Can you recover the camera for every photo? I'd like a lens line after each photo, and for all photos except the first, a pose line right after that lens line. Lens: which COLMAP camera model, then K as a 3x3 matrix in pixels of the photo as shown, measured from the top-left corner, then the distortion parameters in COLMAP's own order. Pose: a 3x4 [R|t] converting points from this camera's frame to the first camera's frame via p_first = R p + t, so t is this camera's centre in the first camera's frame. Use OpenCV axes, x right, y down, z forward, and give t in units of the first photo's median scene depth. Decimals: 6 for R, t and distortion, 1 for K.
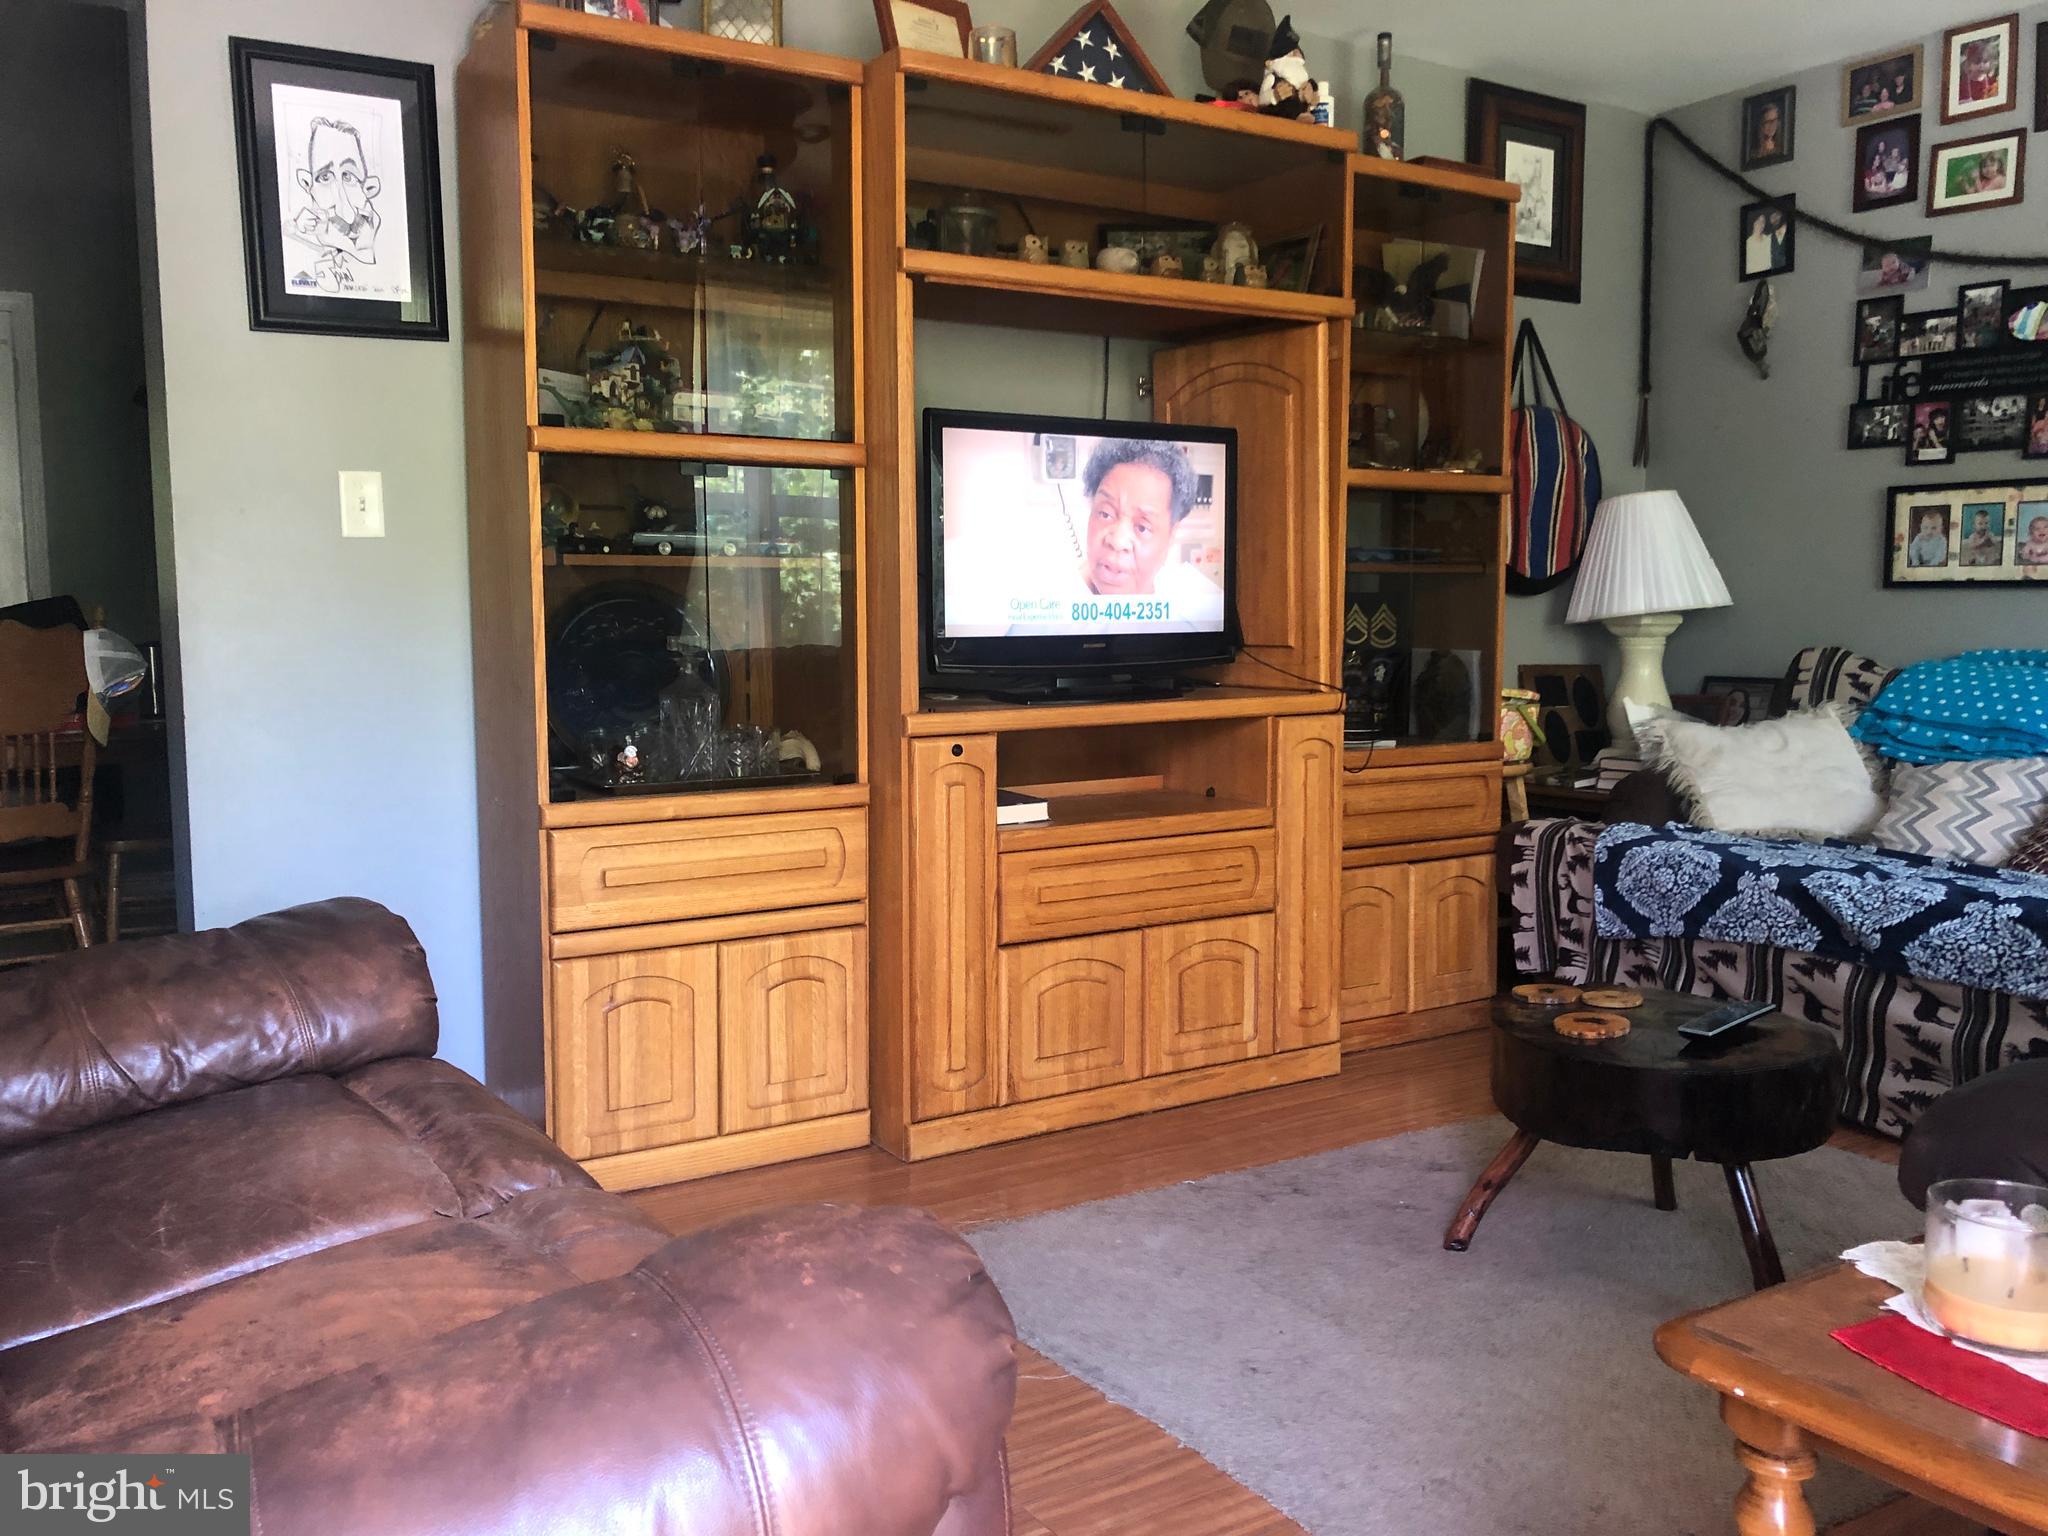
lens RADIAL K [[1654.5, 0, 1022.4], [0, 1654.5, 766.8], [0, 0, 1]] dist [0.009672, -0.004339]
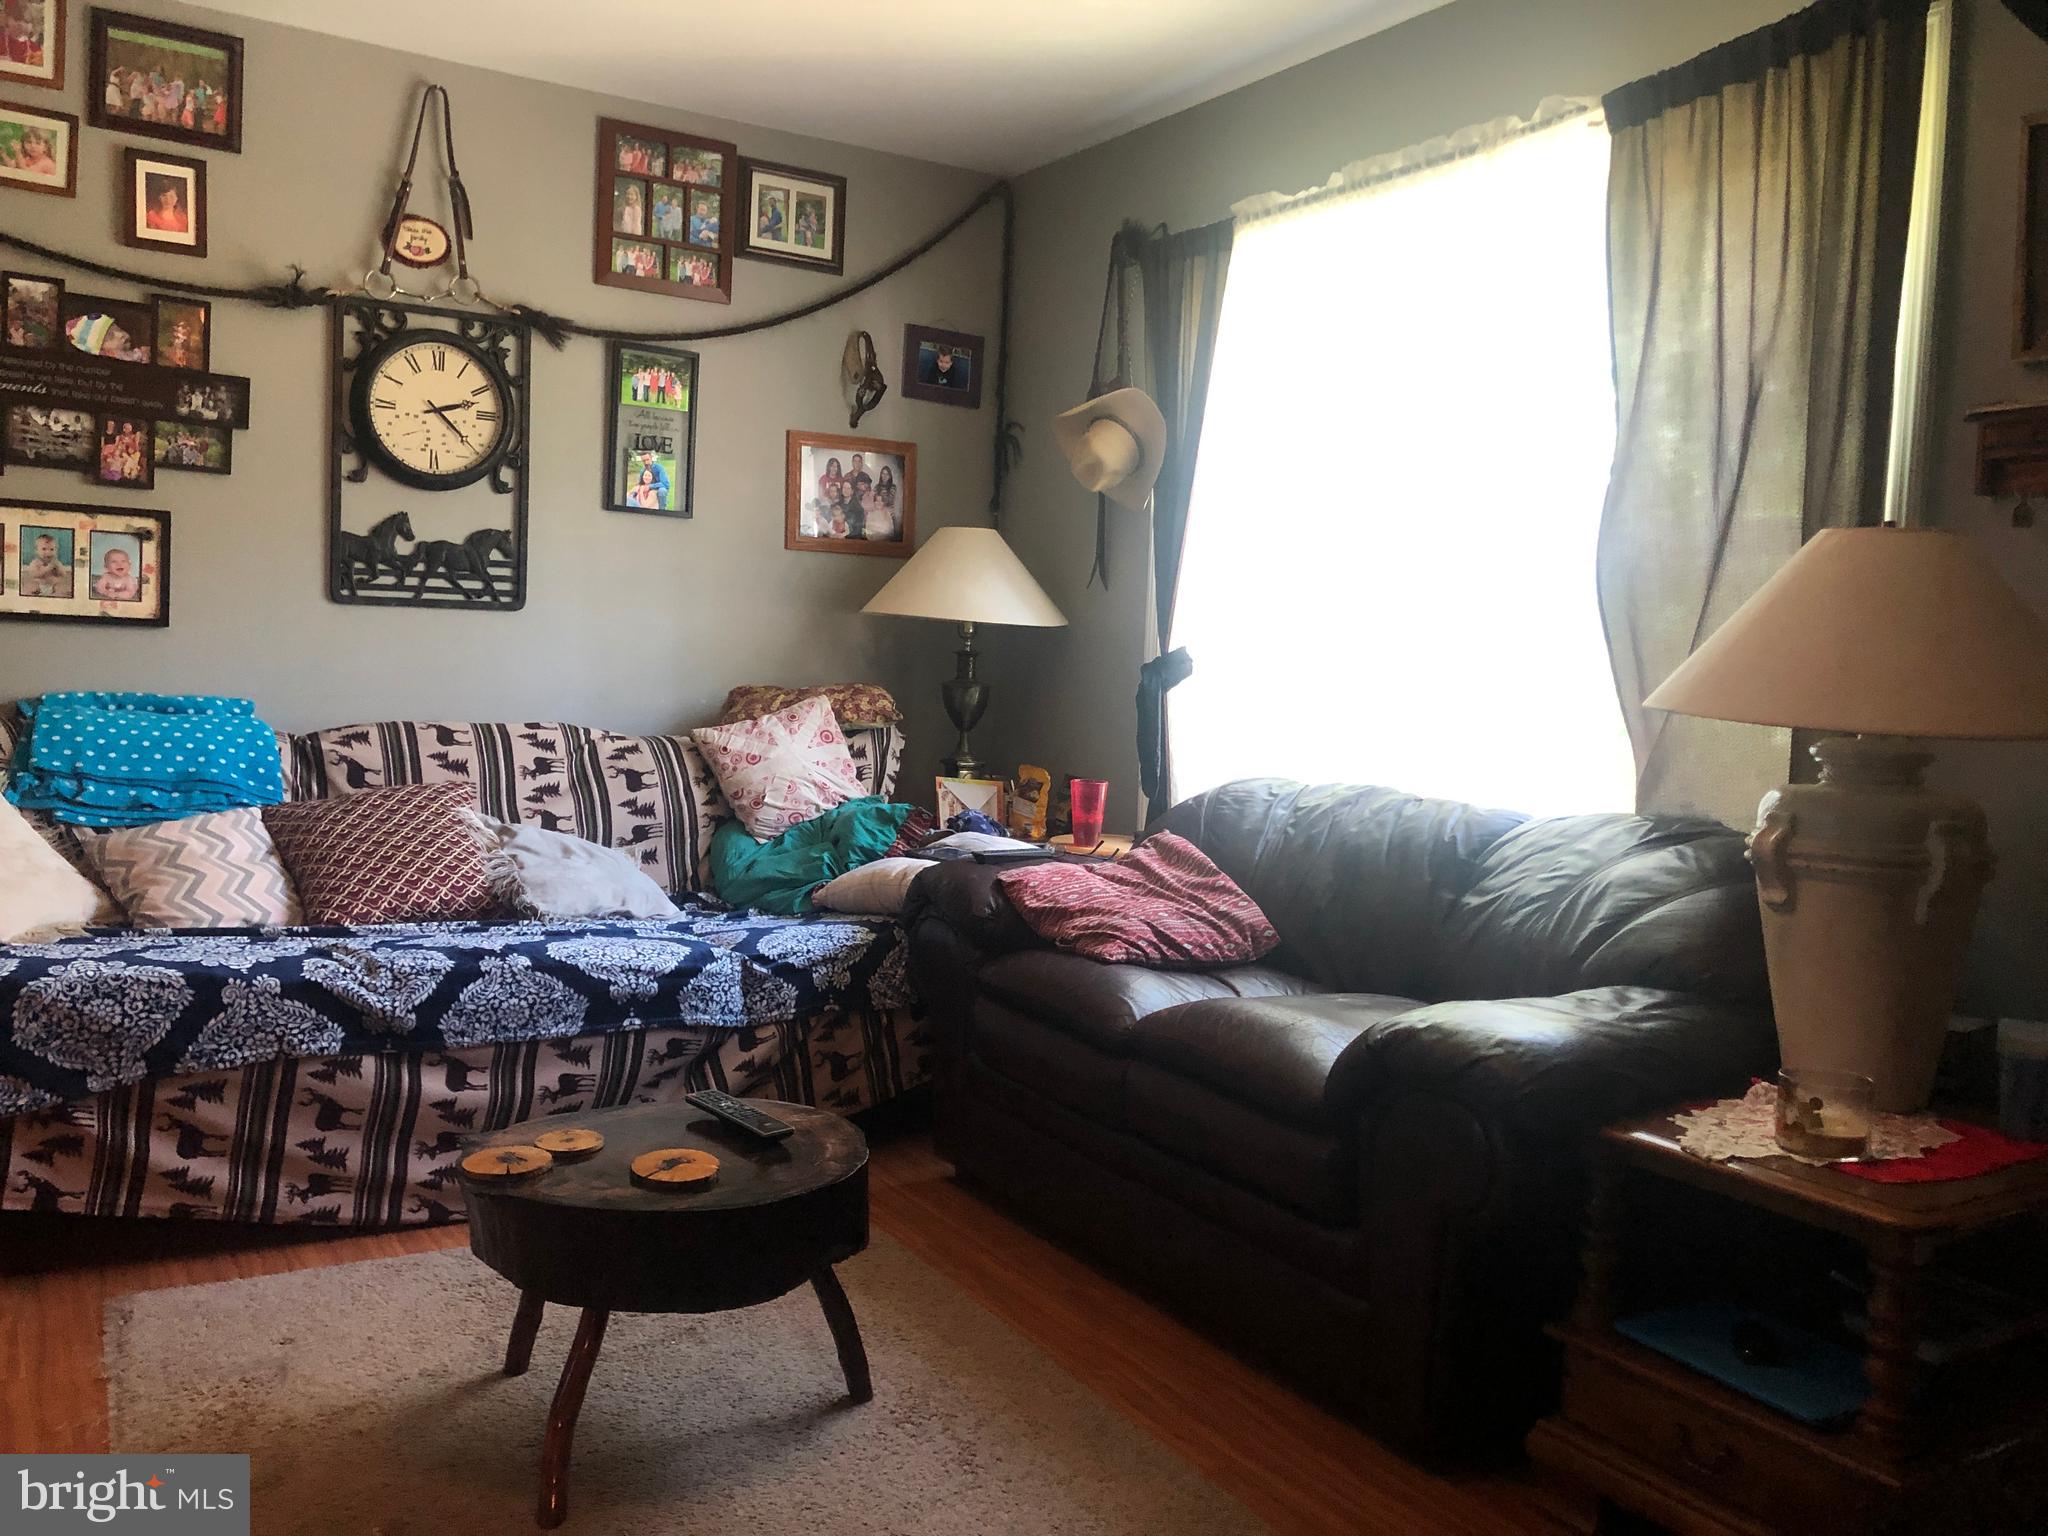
lens RADIAL K [[1654.5, 0, 1021.7], [0, 1654.5, 759.1], [0, 0, 1]] dist [0.009672, -0.004339]
pose [[0.020897, -0.061323, 0.997899, -0.315600], [0.059108, 0.996447, 0.059996, -0.061414], [-0.998033, 0.057730, 0.024448, 0.495585]]
